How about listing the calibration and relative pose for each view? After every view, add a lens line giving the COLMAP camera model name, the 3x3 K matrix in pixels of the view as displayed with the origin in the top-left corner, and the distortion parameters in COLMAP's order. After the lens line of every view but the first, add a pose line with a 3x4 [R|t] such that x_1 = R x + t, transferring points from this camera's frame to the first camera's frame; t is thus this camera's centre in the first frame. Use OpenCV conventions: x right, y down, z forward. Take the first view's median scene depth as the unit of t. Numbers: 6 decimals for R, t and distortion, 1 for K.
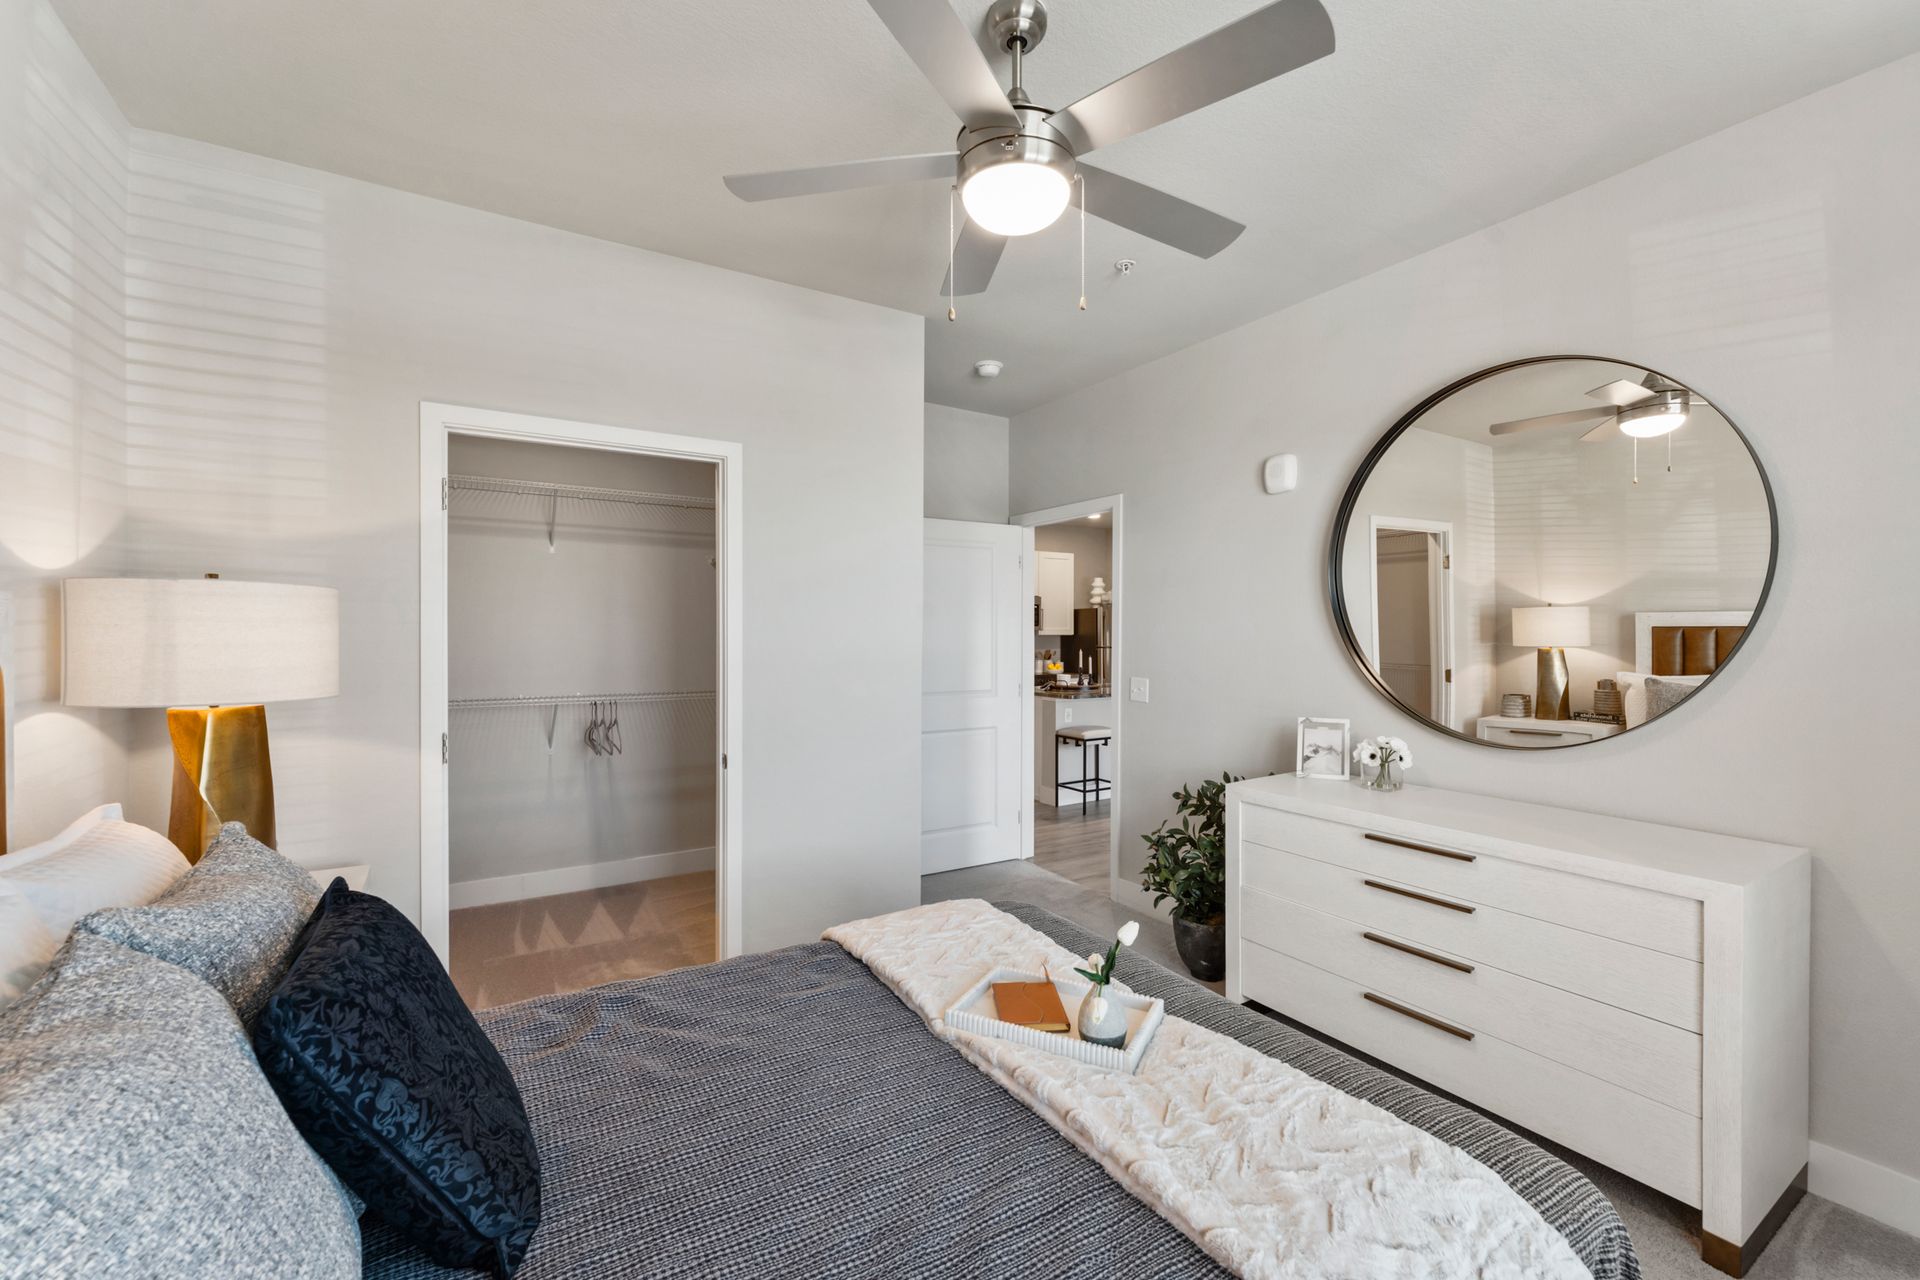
lens RADIAL K [[804.5, 0, 960.0], [0, 804.5, 640.0], [0, 0, 1]] dist [-0.001668, -0.000067]
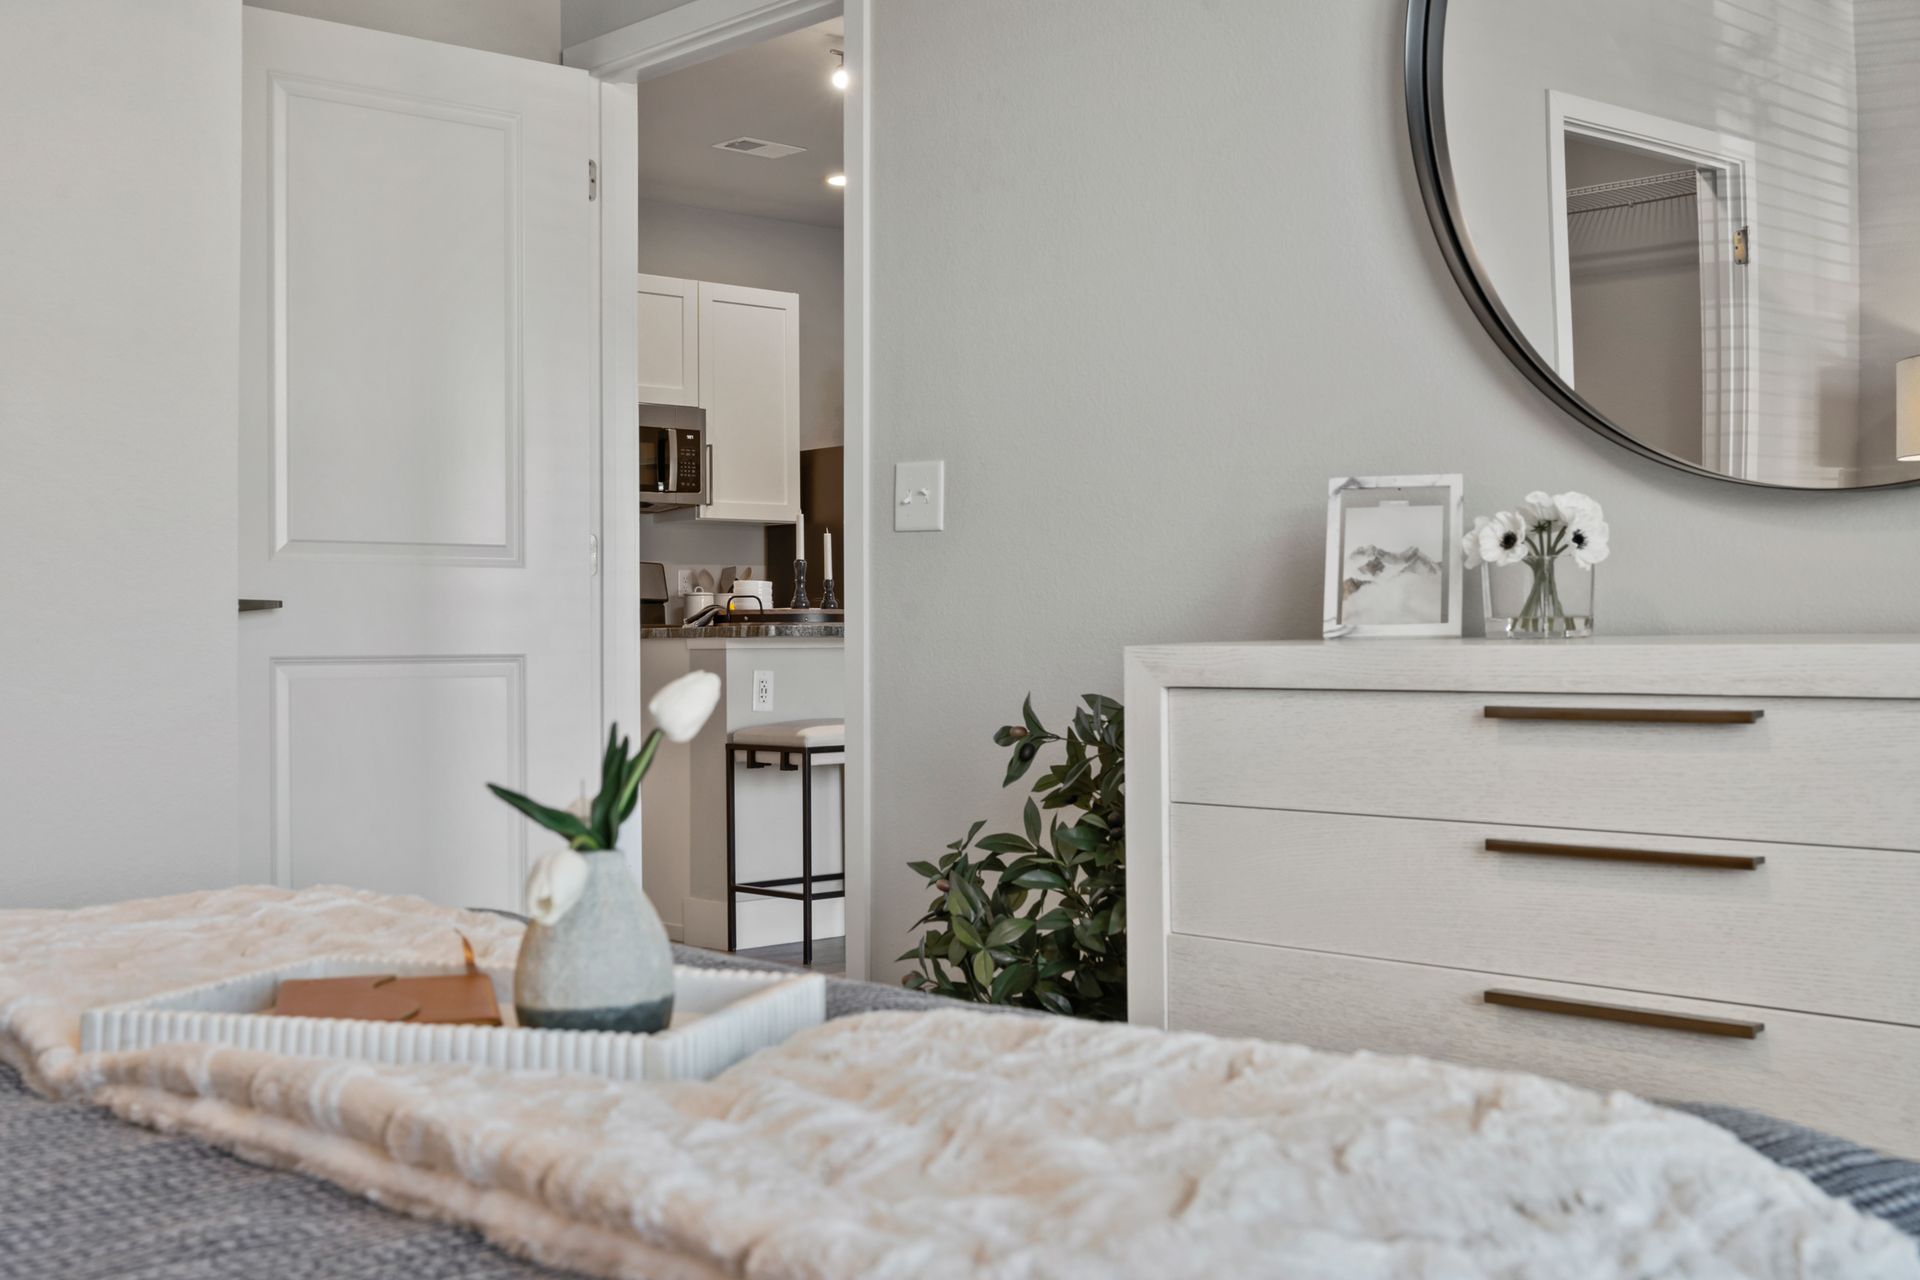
lens RADIAL K [[2232.6, 0, 960.0], [0, 2232.6, 640.0], [0, 0, 1]] dist [-0.010612, -0.014794]
pose [[0.981323, -0.004365, 0.192318, 0.067684], [0.004783, 0.999987, -0.001713, 0.156617], [-0.192308, 0.002601, 0.981331, 0.064715]]
